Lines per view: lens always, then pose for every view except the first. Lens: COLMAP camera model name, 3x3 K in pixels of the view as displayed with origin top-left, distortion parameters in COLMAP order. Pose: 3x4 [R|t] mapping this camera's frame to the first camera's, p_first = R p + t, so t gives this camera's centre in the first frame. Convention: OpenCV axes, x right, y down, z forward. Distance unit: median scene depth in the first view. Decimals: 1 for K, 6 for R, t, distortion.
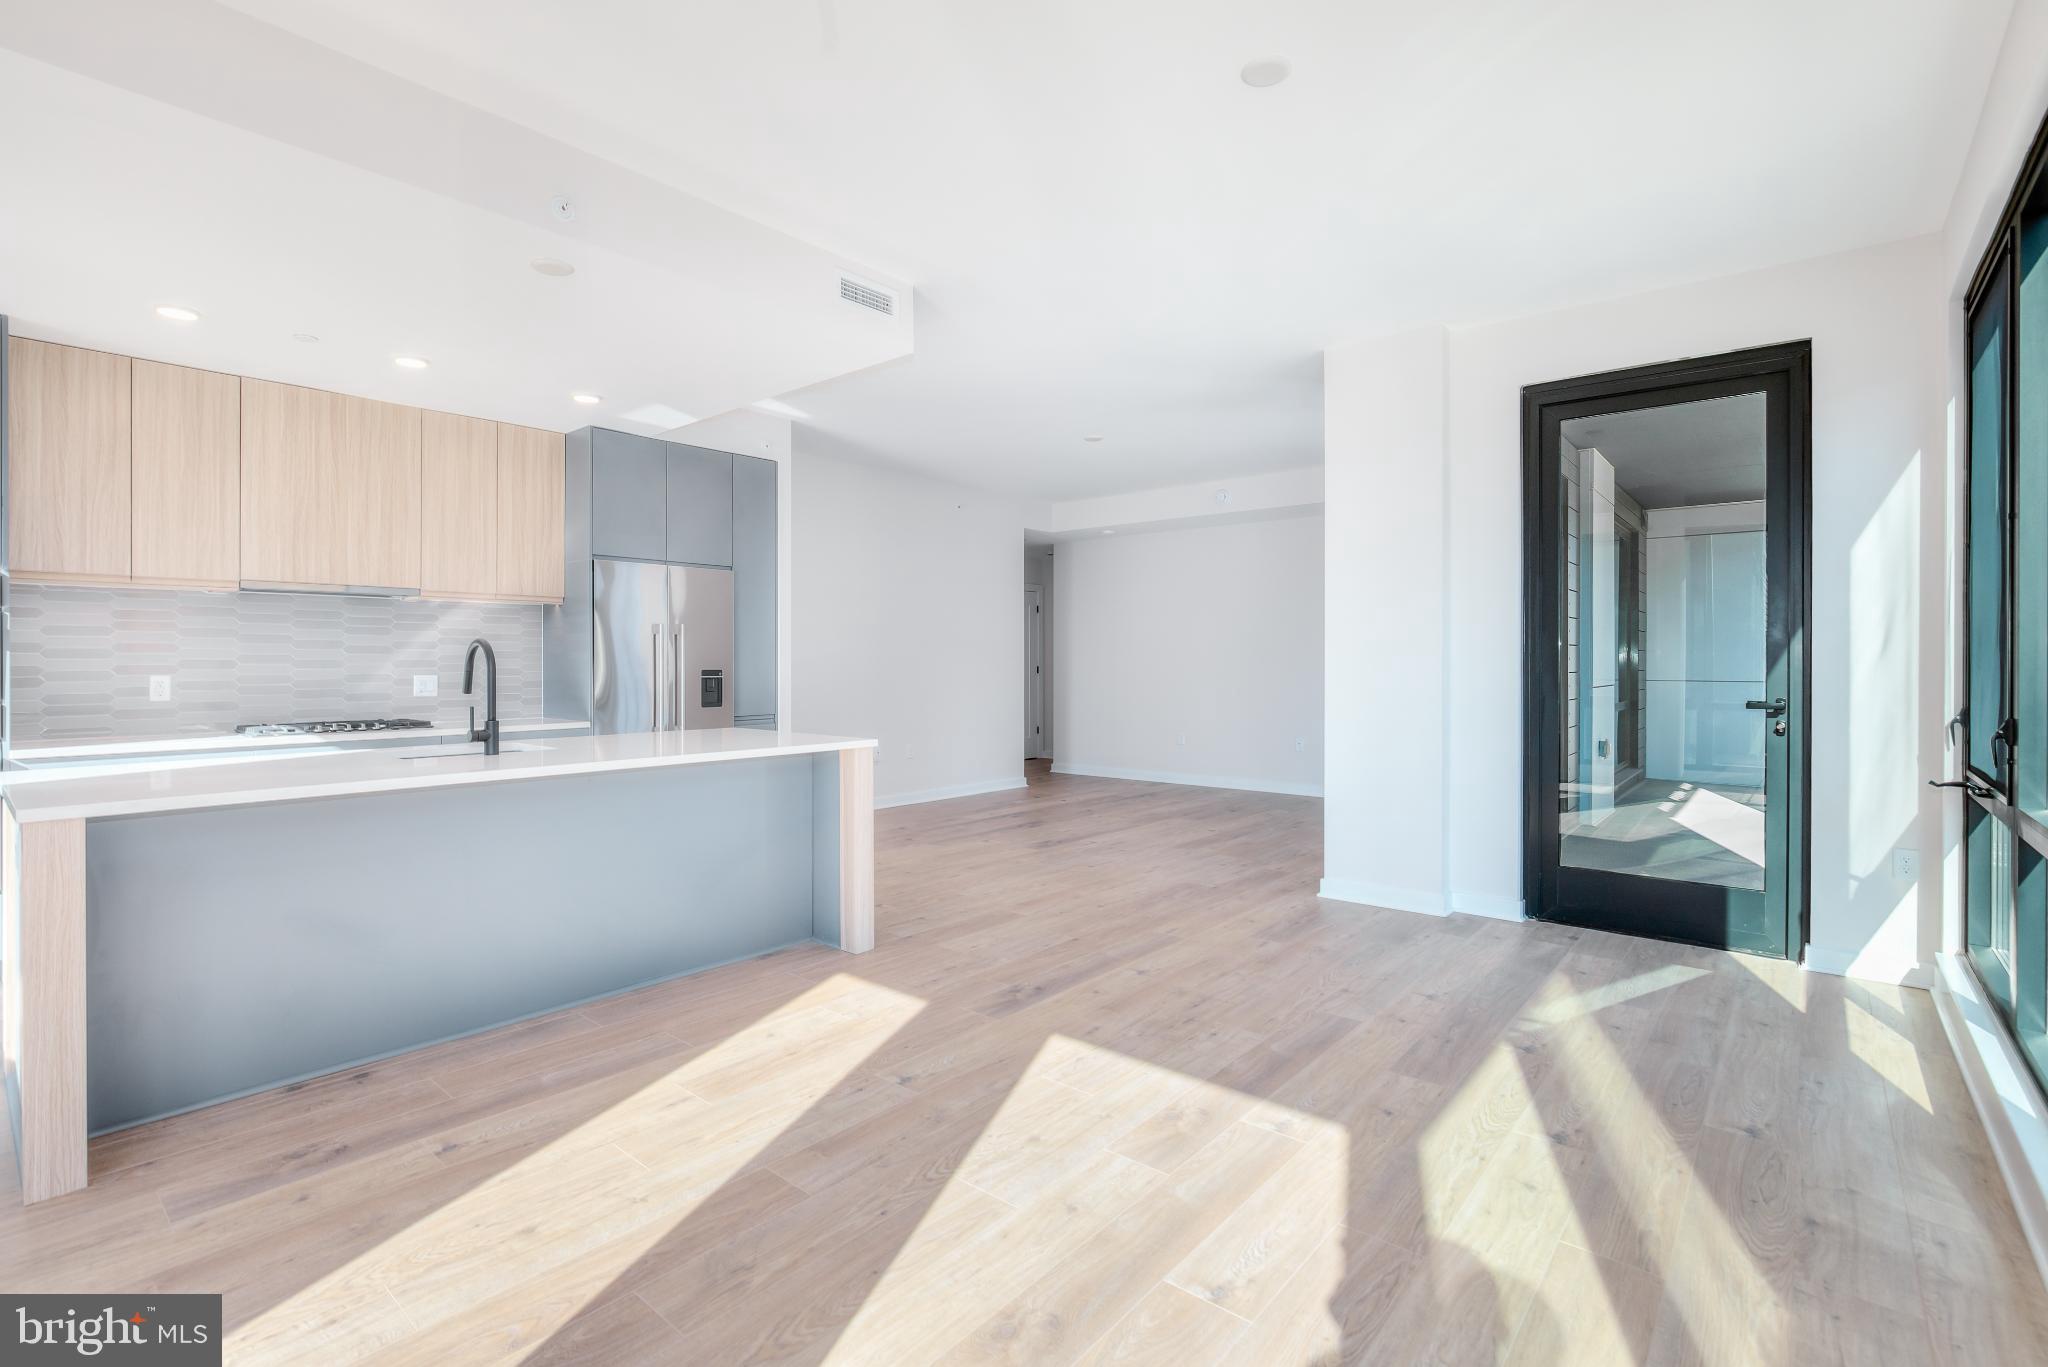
lens RADIAL K [[942.4, 0, 1008.0], [0, 942.4, 676.7], [0, 0, 1]] dist [-0.016642, 0.004661]
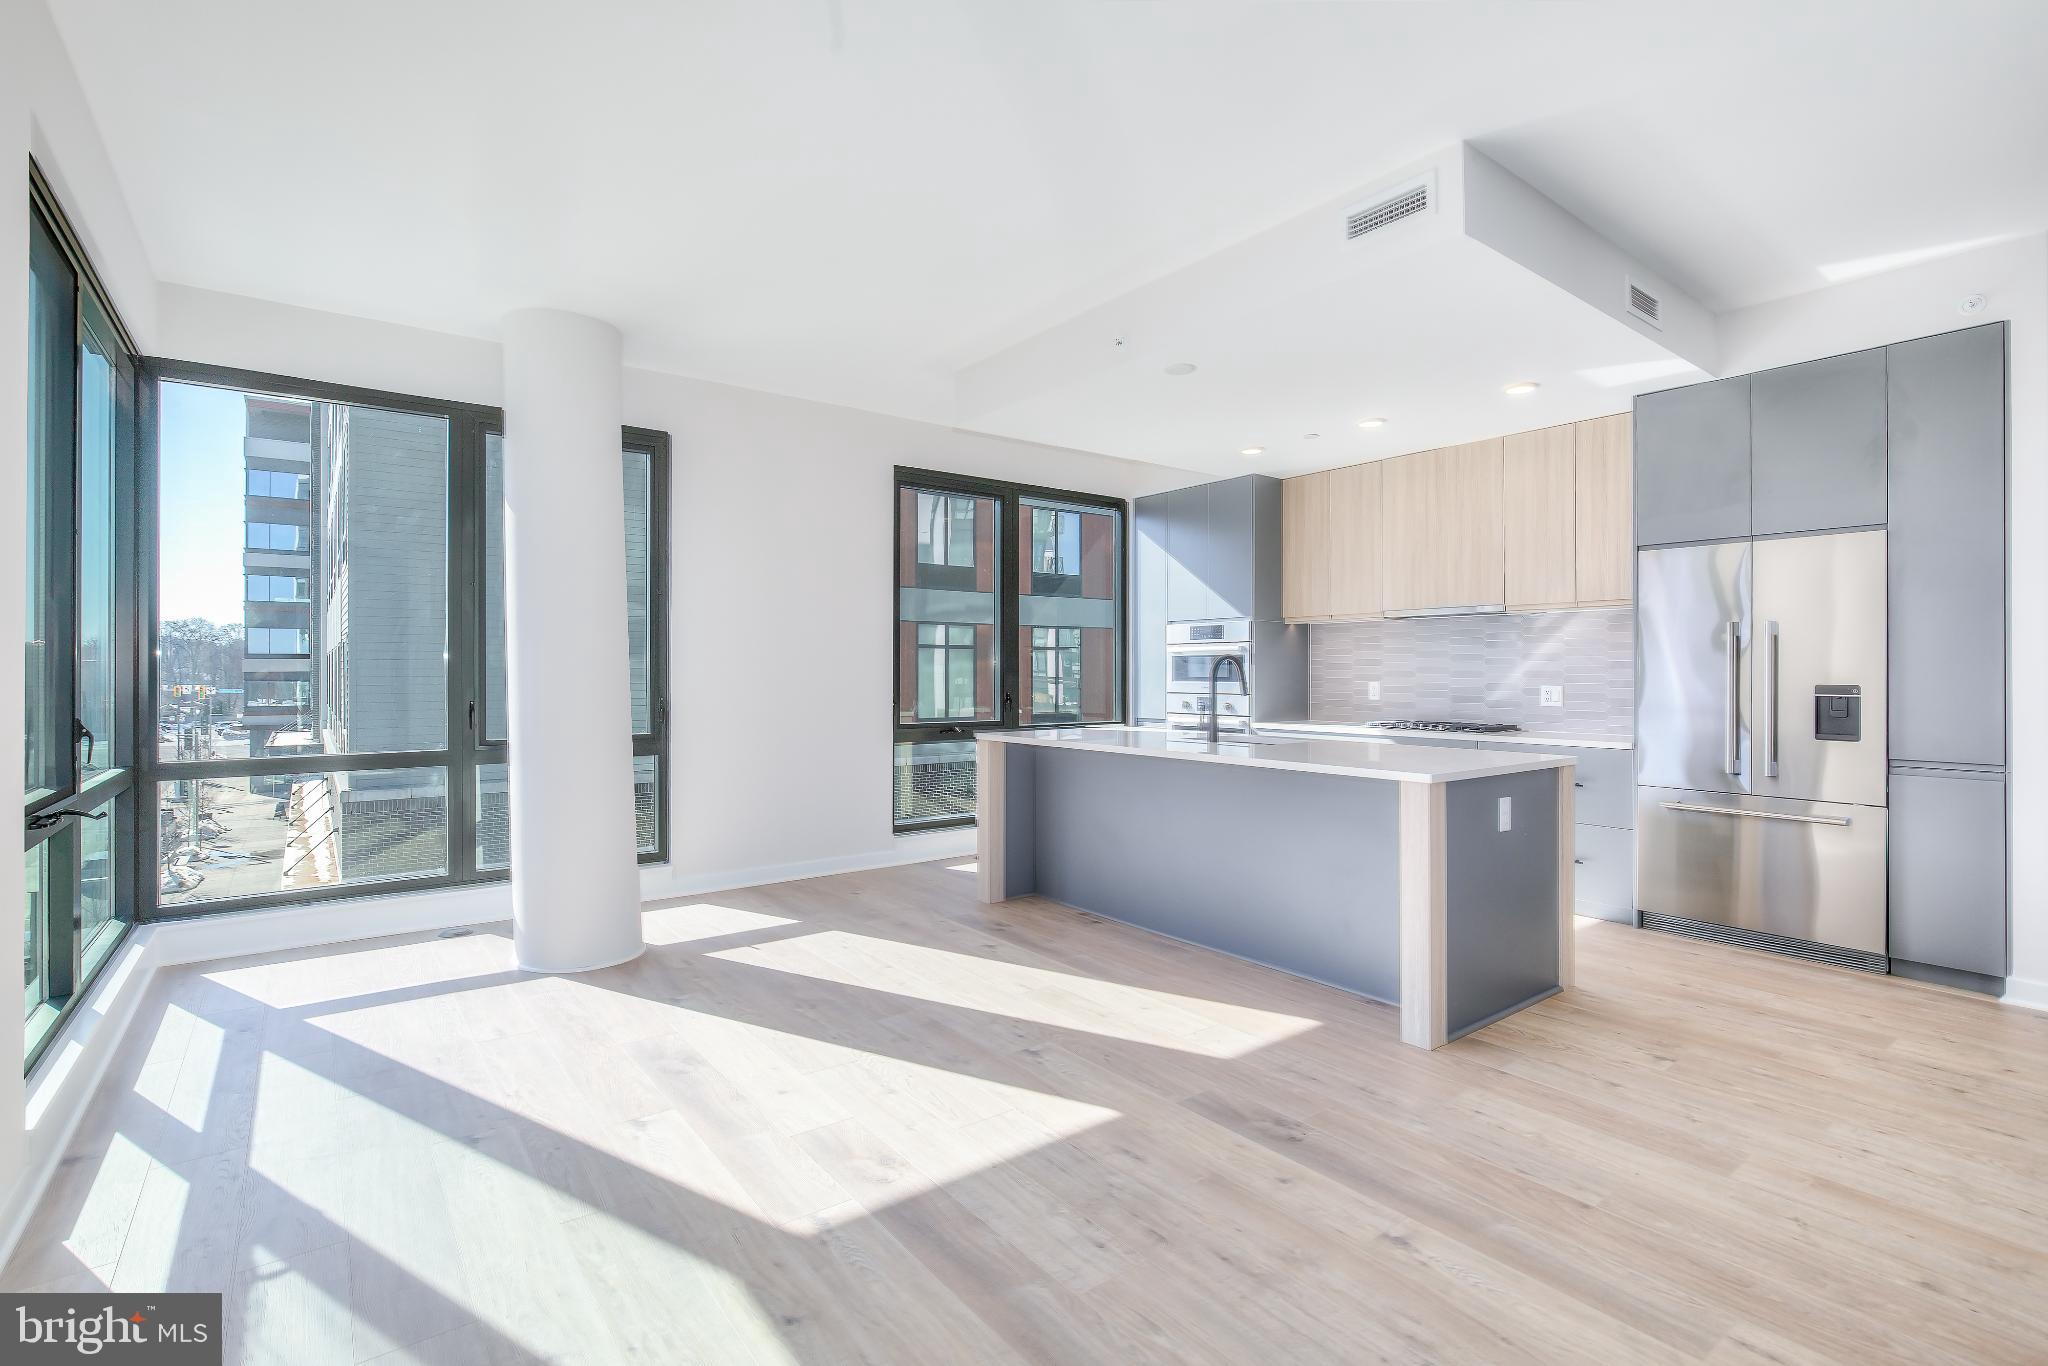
lens RADIAL K [[942.4, 0, 1010.3], [0, 942.4, 678.8], [0, 0, 1]] dist [-0.016642, 0.004661]
pose [[-0.211922, 0.005760, -0.977270, 0.751185], [-0.016631, 0.999817, 0.009499, -0.012686], [0.977145, 0.018266, -0.211787, 0.933222]]
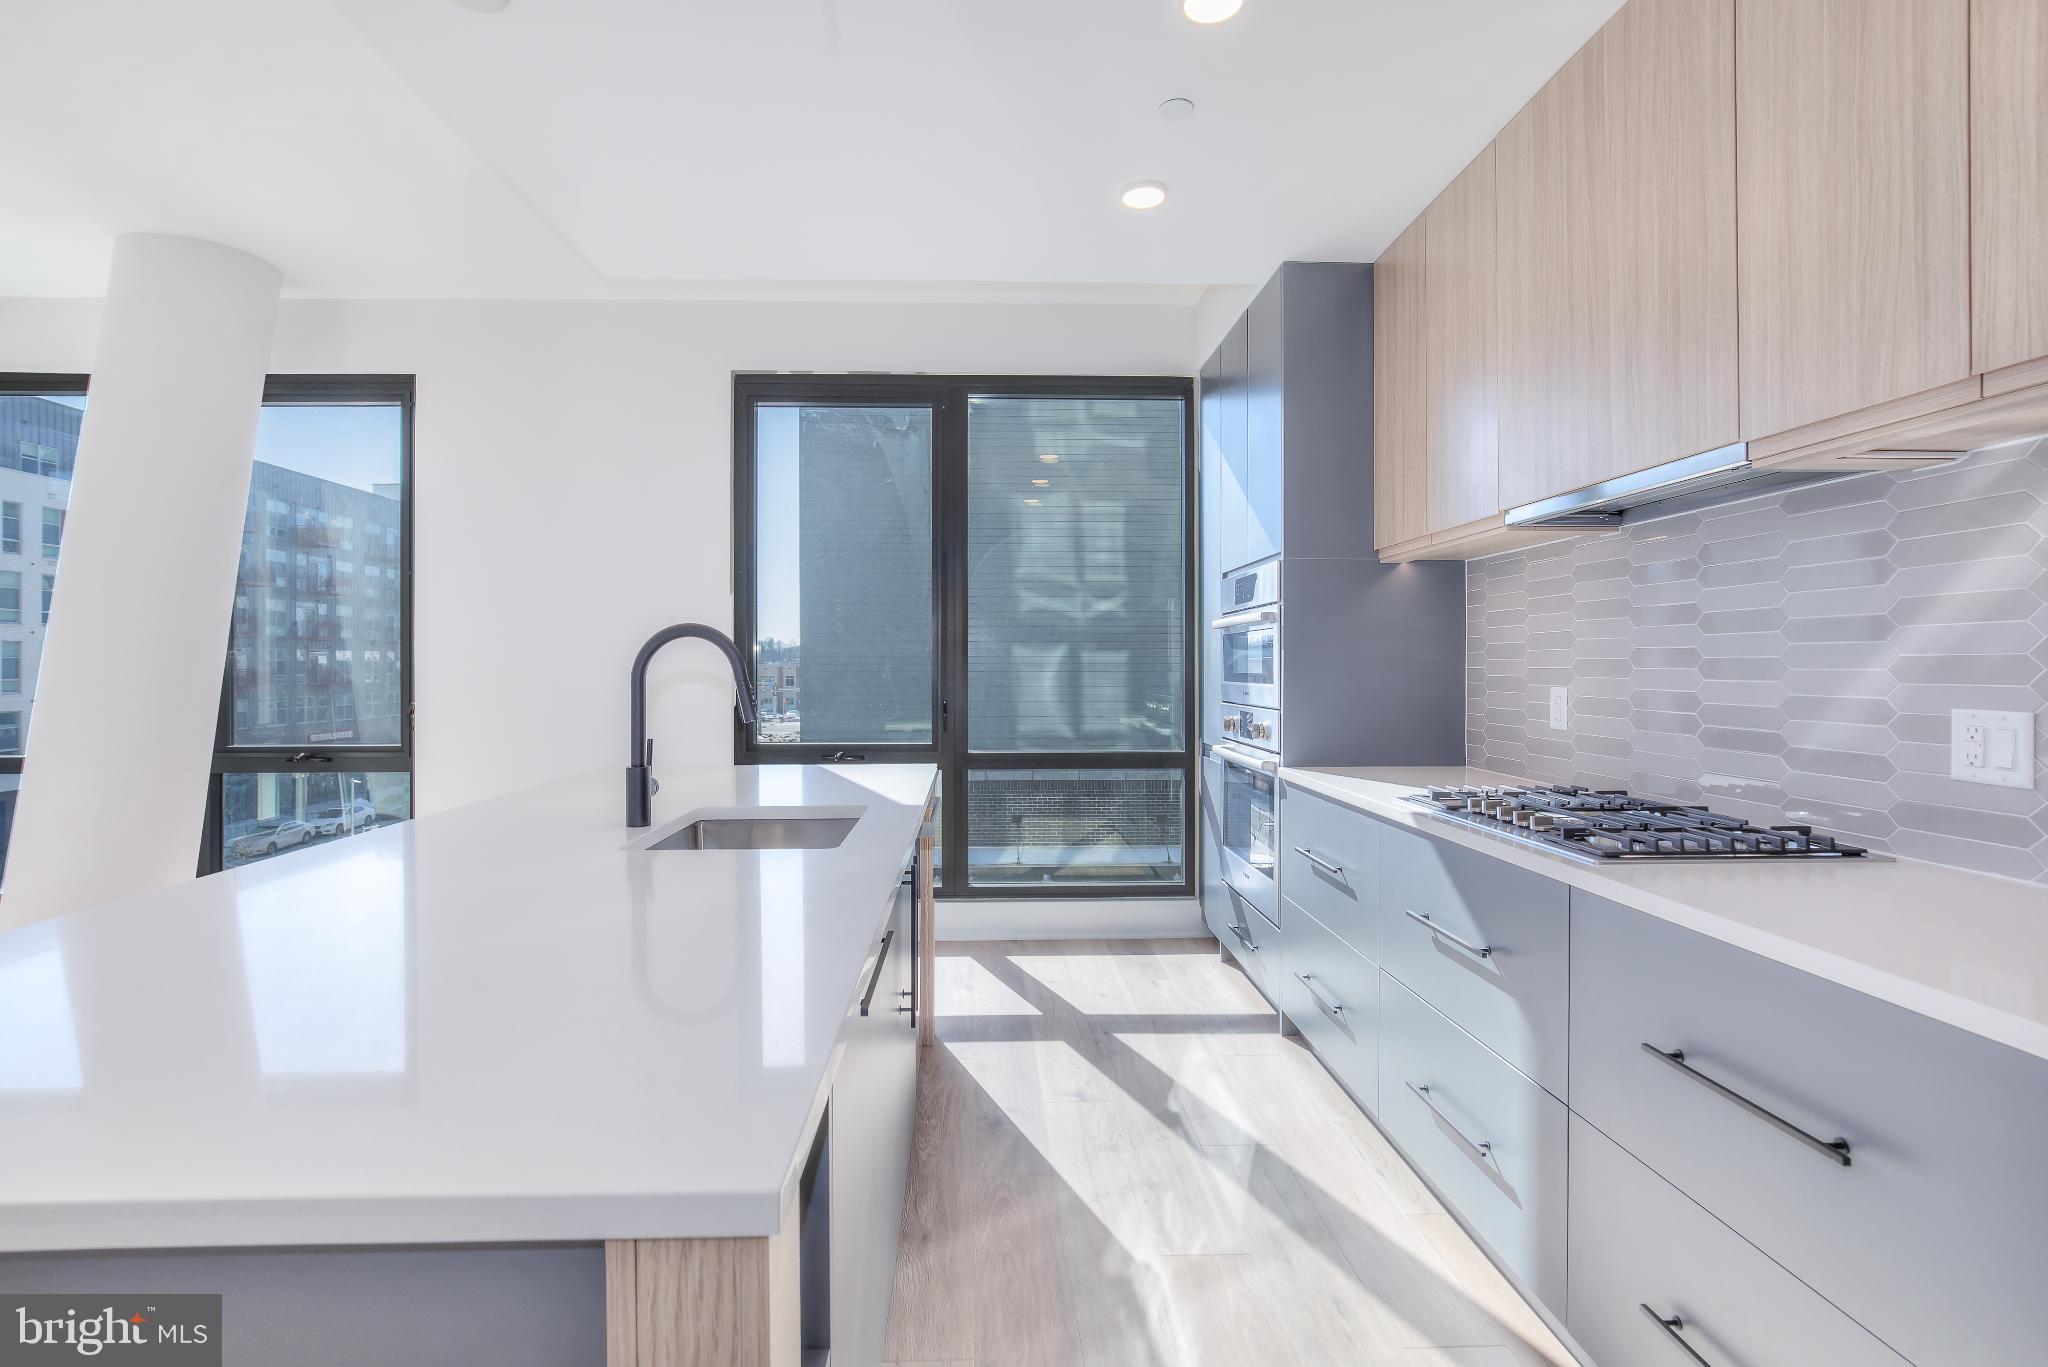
lens RADIAL K [[942.4, 0, 1004.9], [0, 942.4, 653.5], [0, 0, 1]] dist [-0.016642, 0.004661]
pose [[-0.738096, -0.006022, -0.674668, -0.299099], [-0.007163, 0.999974, -0.001089, -0.023493], [0.674657, 0.004029, -0.738120, 1.475969]]
